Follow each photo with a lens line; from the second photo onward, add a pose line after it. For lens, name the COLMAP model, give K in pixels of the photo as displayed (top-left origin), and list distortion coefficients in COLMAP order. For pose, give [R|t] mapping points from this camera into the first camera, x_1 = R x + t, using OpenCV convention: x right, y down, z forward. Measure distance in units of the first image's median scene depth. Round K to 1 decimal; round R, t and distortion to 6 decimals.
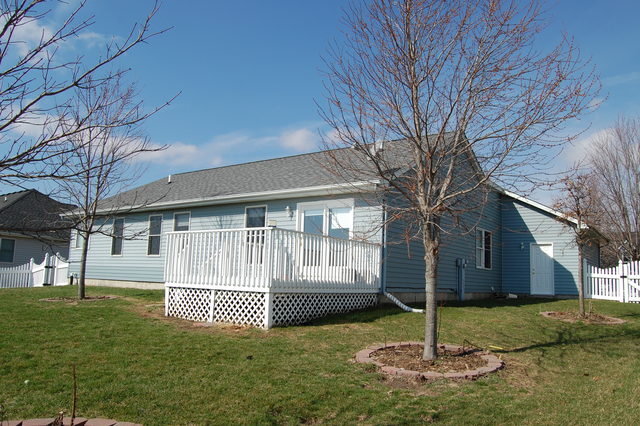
lens RADIAL K [[506.5, 0, 323.6], [0, 506.5, 213.1], [0, 0, 1]] dist [-0.077296, 0.009853]
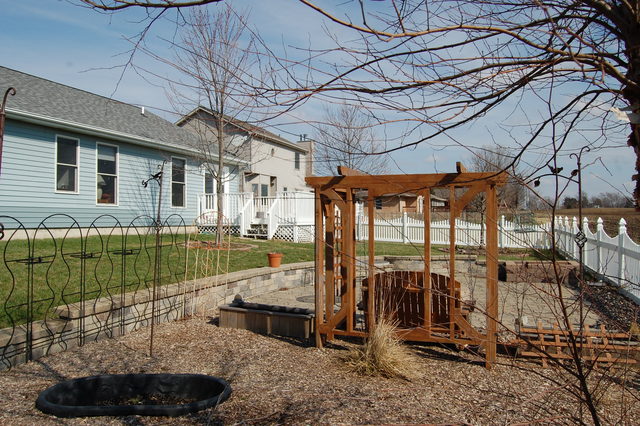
lens RADIAL K [[506.5, 0, 323.6], [0, 506.5, 213.1], [0, 0, 1]] dist [-0.077296, 0.009853]
pose [[-0.242672, -0.011663, 0.970038, -1.167024], [-0.139368, 0.989974, -0.022963, 0.080885], [-0.960045, -0.140764, -0.241865, 0.835593]]
